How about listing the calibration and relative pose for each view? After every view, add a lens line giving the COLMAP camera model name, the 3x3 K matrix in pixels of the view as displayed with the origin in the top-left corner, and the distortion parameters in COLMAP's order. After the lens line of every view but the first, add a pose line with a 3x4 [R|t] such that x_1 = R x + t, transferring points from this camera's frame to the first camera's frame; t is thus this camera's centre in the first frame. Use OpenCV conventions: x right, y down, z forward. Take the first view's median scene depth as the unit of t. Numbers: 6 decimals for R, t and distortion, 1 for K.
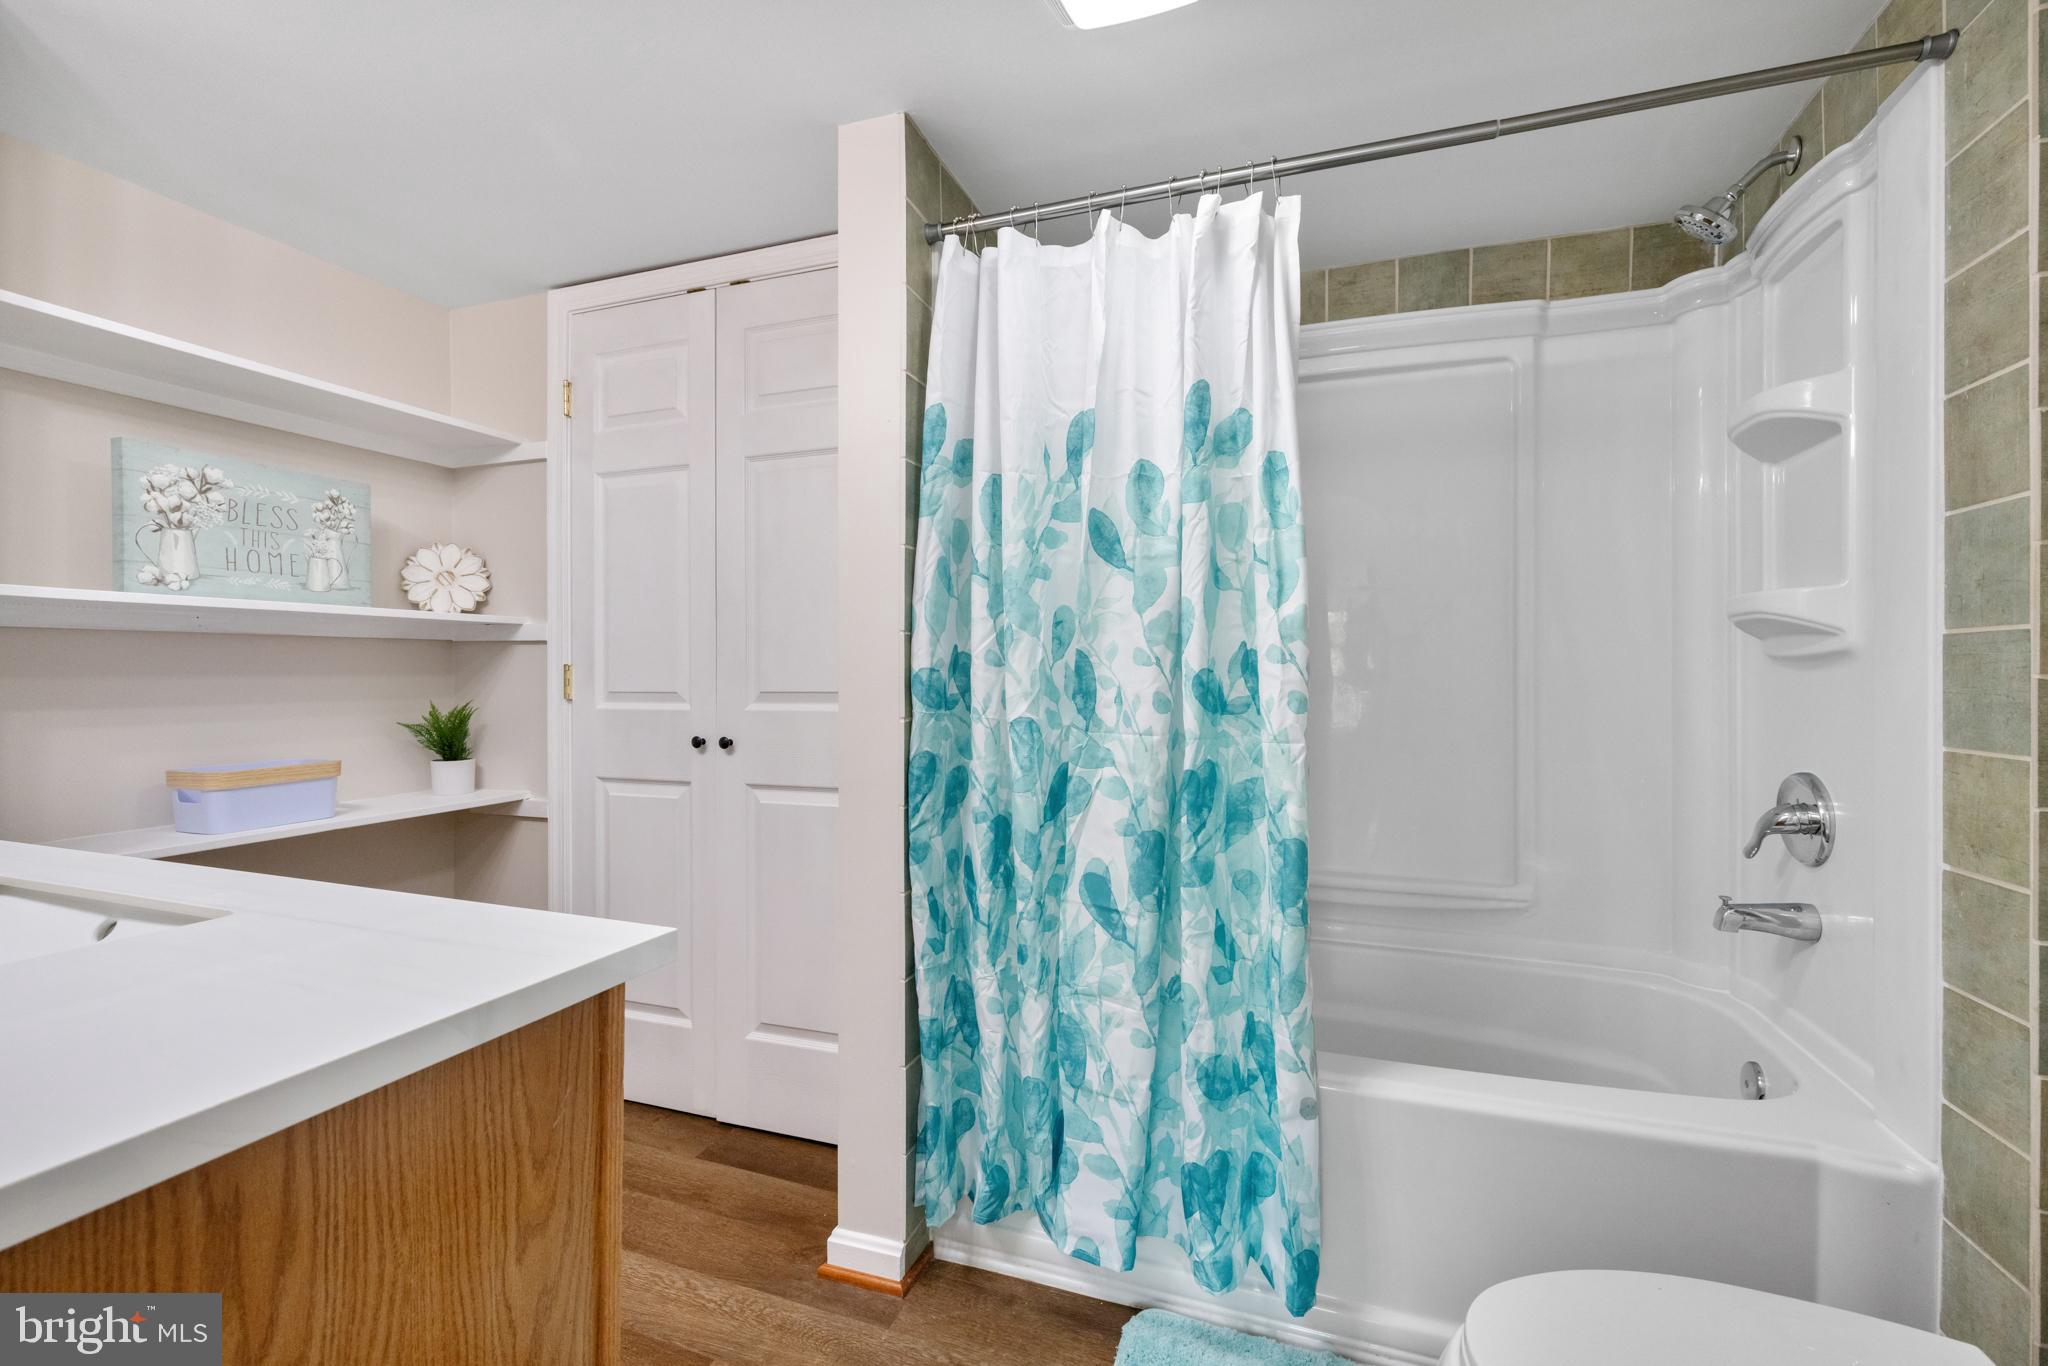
lens RADIAL K [[891.9, 0, 1025.3], [0, 891.9, 671.9], [0, 0, 1]] dist [-0.017132, -0.000064]
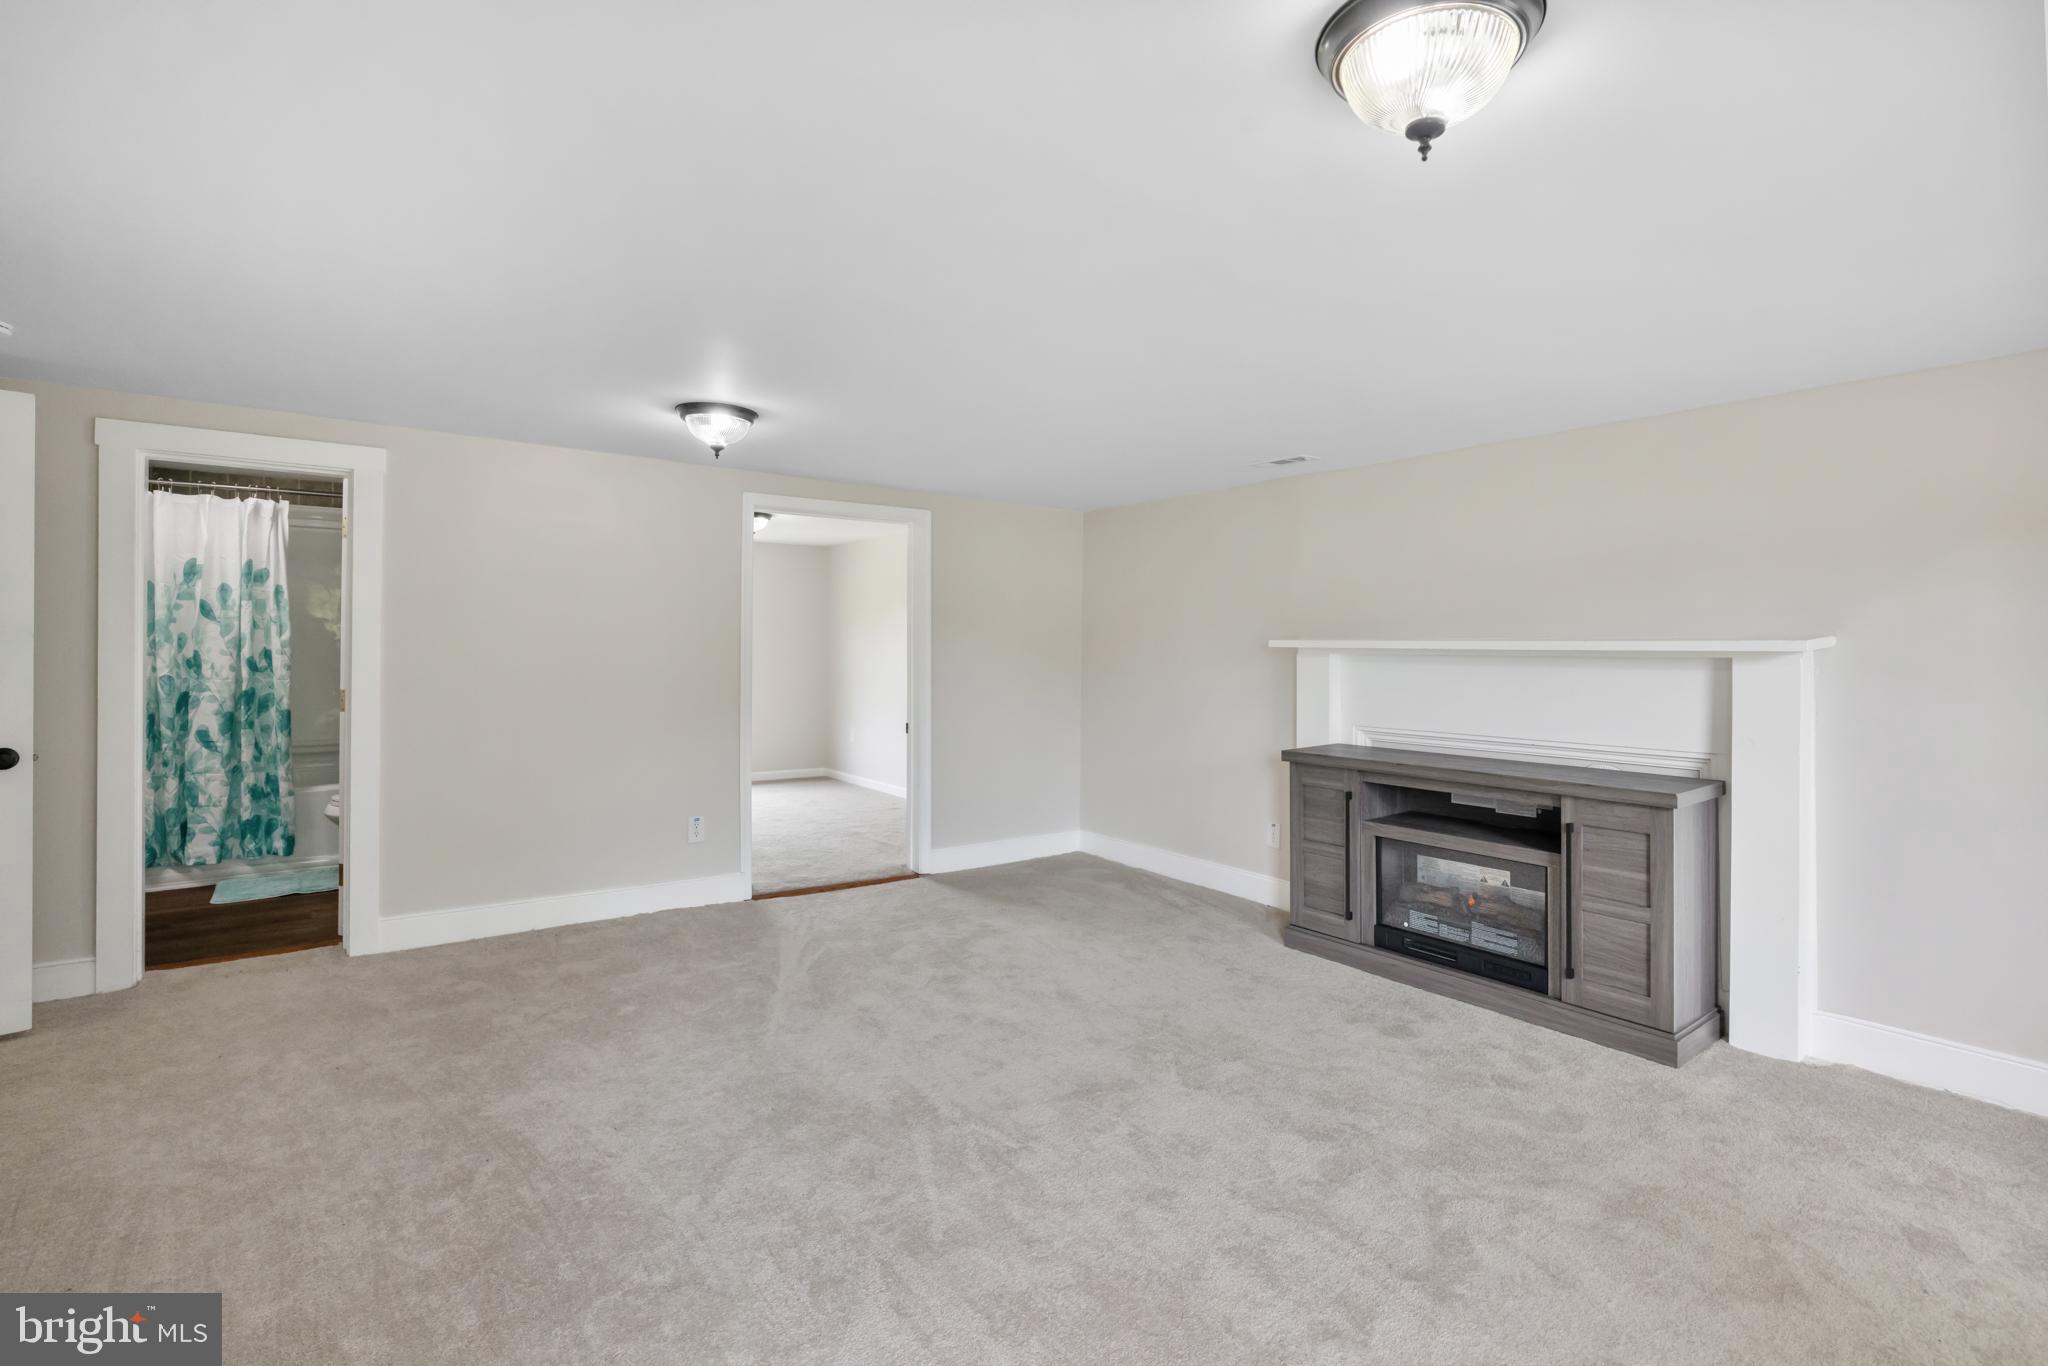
lens RADIAL K [[1046.3, 0, 1031.3], [0, 1046.3, 641.7], [0, 0, 1]] dist [0.000120, -0.000088]
pose [[0.610168, 0.003726, 0.792263, -0.961491], [-0.001318, 0.999992, -0.003688, -0.042931], [-0.792271, 0.001206, 0.610168, -3.150661]]
